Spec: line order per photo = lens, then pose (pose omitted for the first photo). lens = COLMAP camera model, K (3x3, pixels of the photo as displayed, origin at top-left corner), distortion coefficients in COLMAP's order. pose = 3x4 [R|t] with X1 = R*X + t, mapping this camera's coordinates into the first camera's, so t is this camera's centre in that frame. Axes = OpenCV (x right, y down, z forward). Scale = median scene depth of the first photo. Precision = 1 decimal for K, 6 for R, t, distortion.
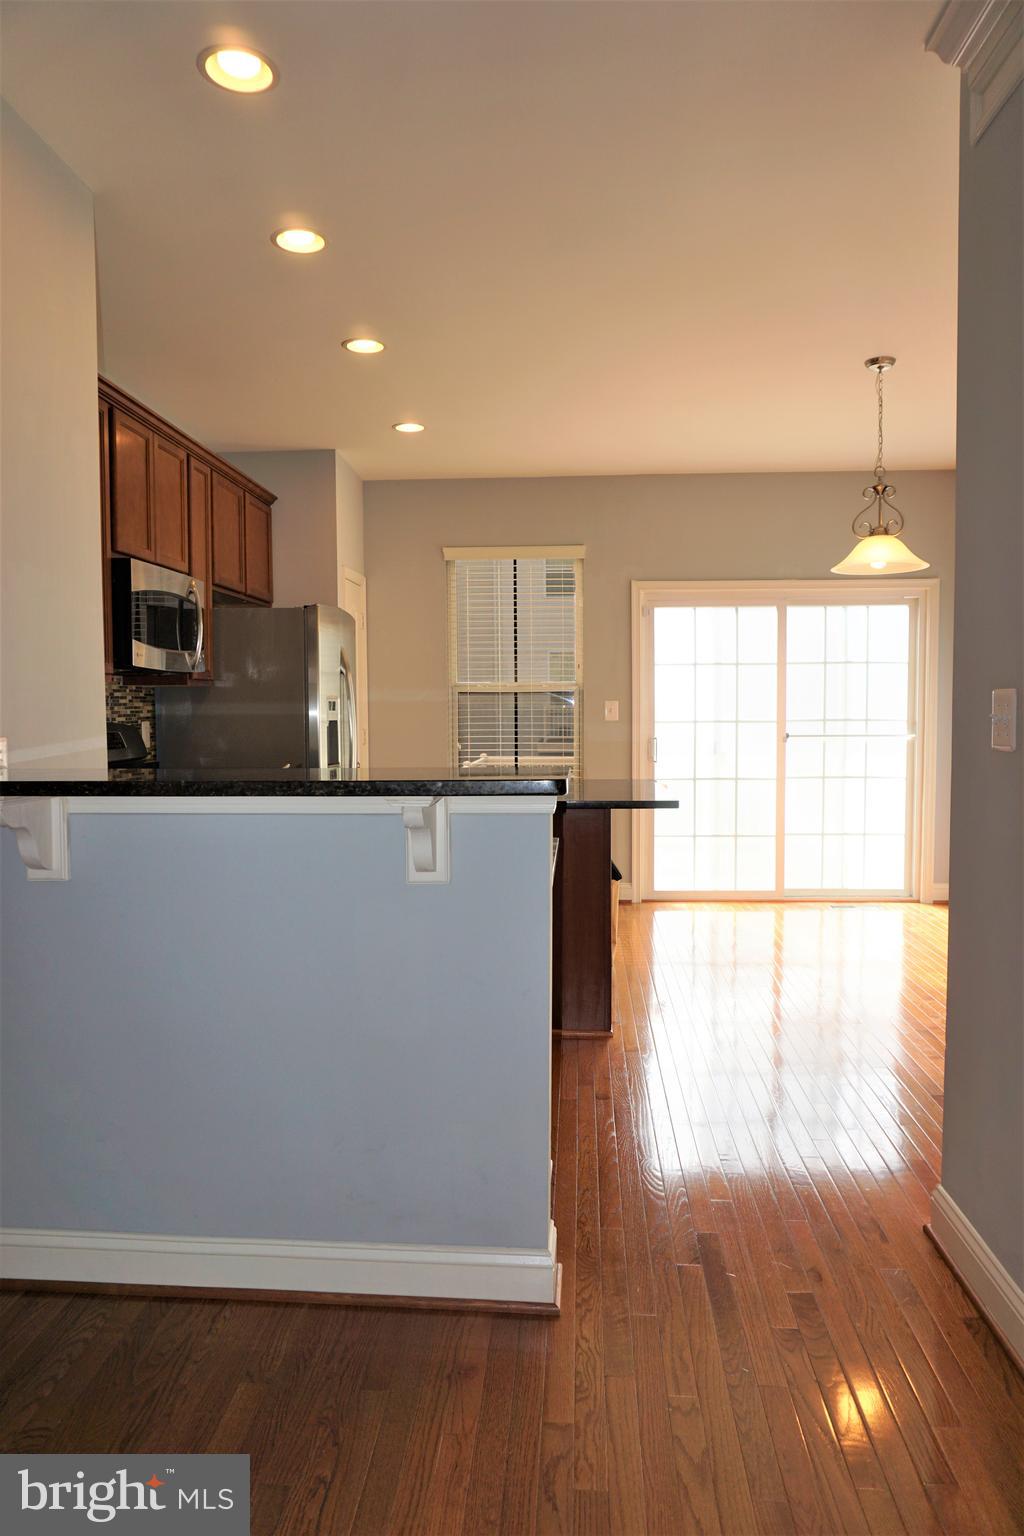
lens RADIAL K [[1095.8, 0, 512.7], [0, 1095.8, 776.3], [0, 0, 1]] dist [-0.011129, 0.001477]
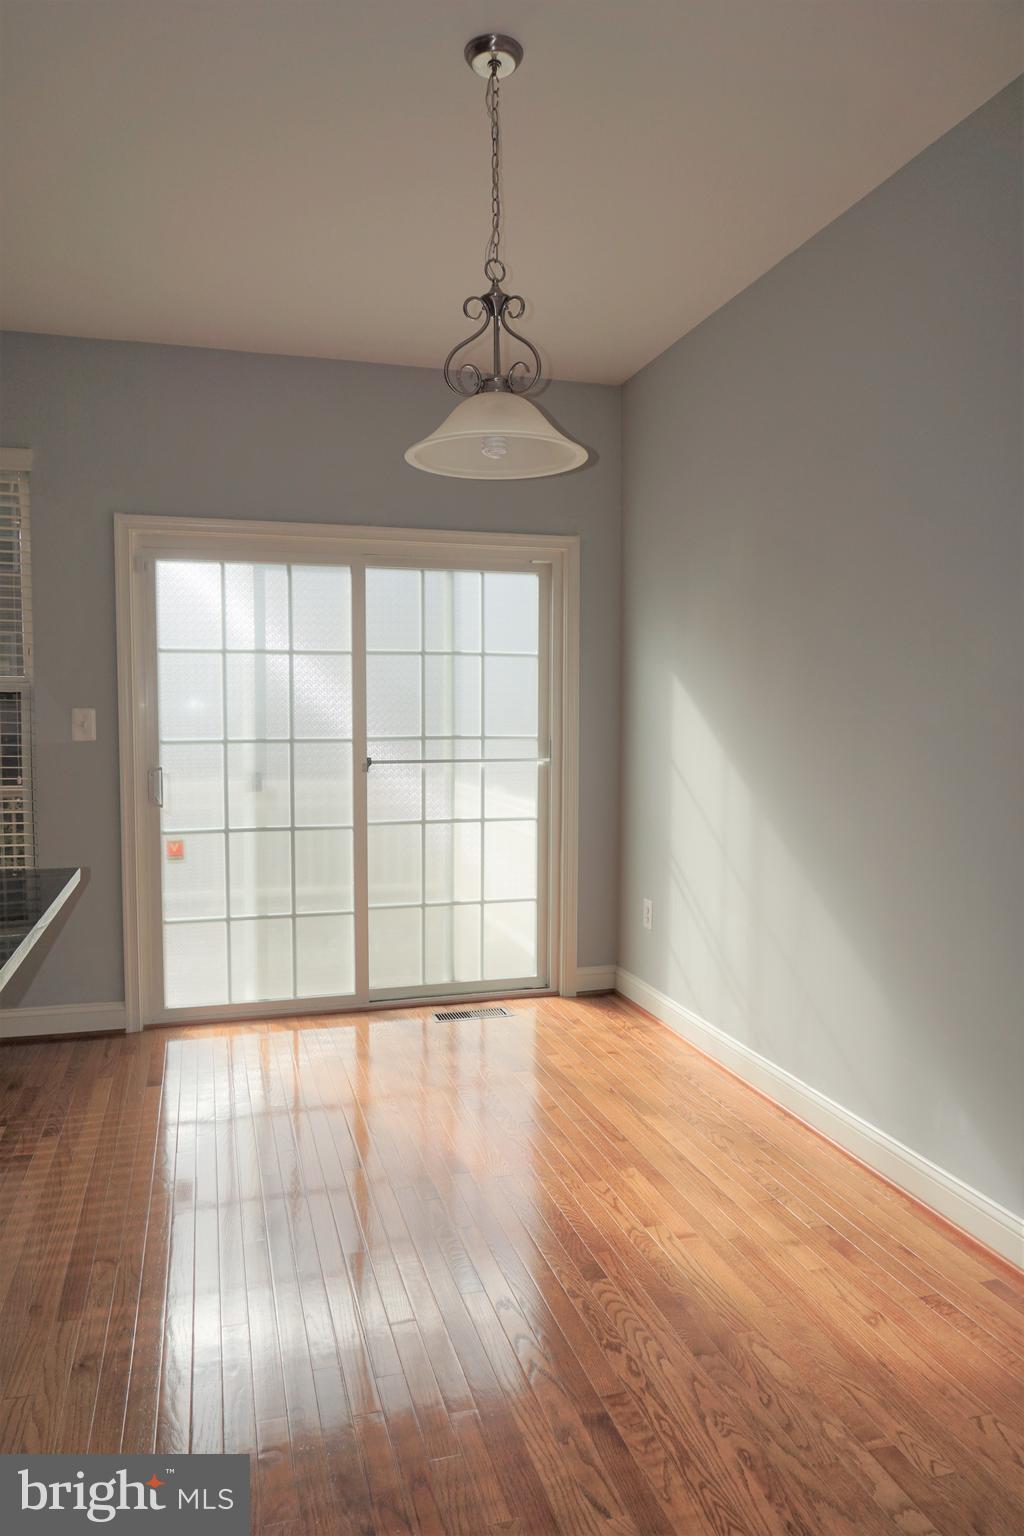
lens RADIAL K [[1095.8, 0, 515.9], [0, 1095.8, 763.1], [0, 0, 1]] dist [-0.011129, 0.001477]
pose [[0.943856, -0.011057, 0.330171, 0.115766], [0.013779, 0.999888, -0.005906, -0.031559], [-0.330069, 0.010124, 0.943903, 0.344372]]
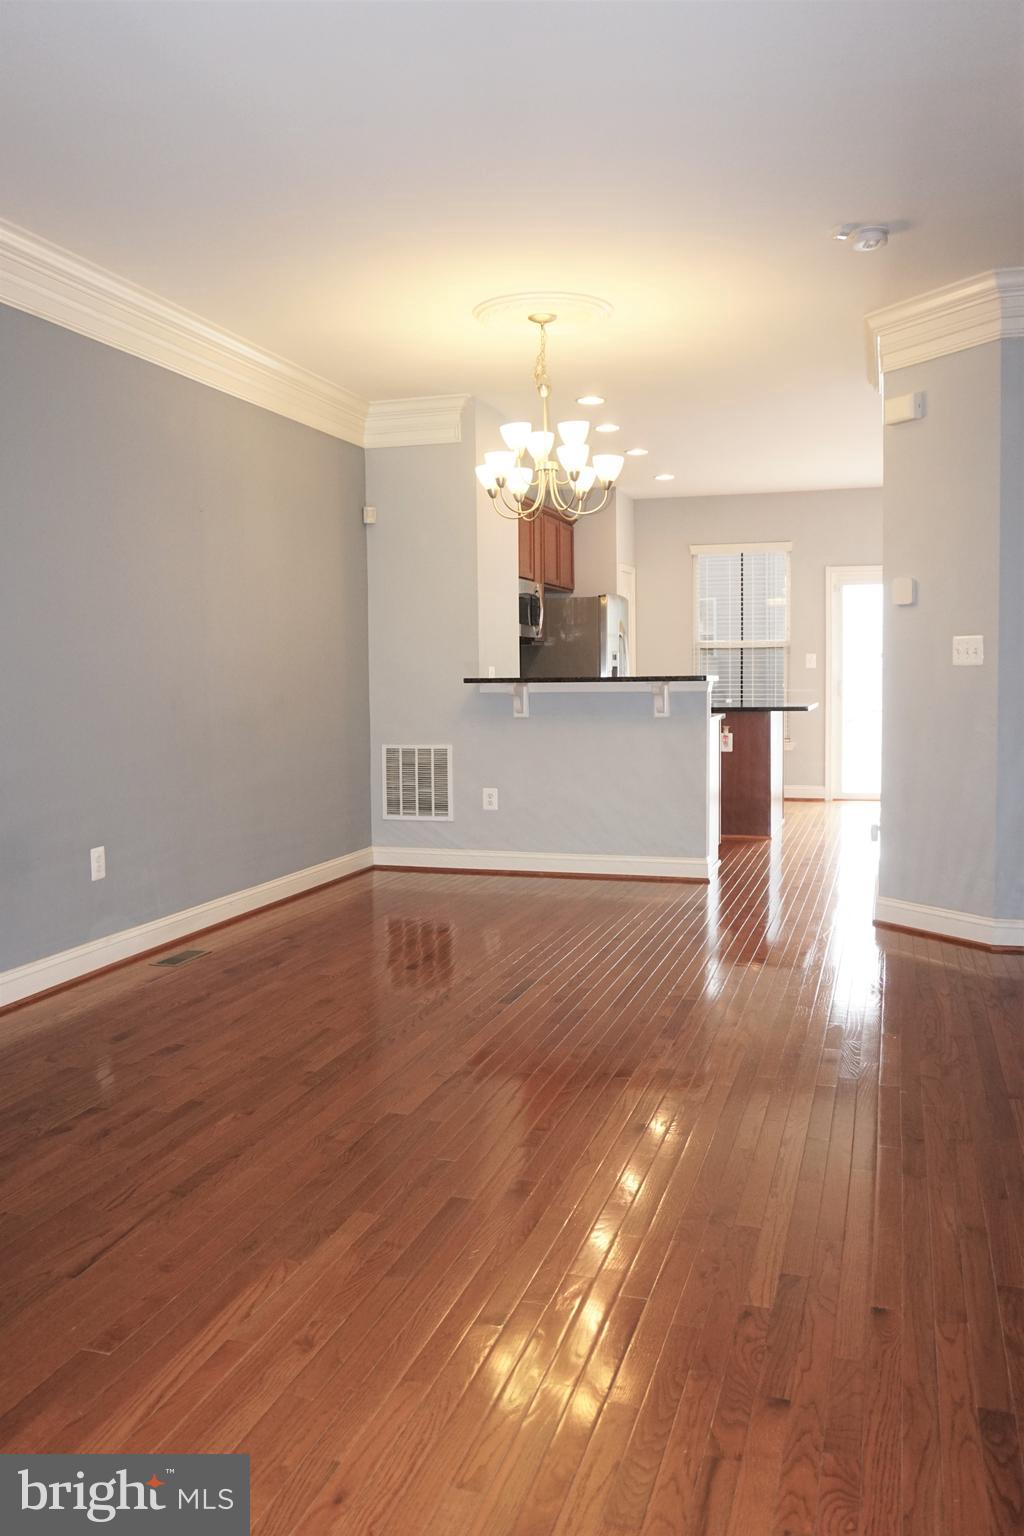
lens RADIAL K [[1284.1, 0, 509.3], [0, 1284.1, 761.5], [0, 0, 1]] dist [-0.007999, -0.000460]
pose [[0.975267, 0.011082, -0.220751, 0.077992], [-0.009115, 0.999909, 0.009924, 0.054172], [0.220841, -0.007667, 0.975280, -0.661764]]
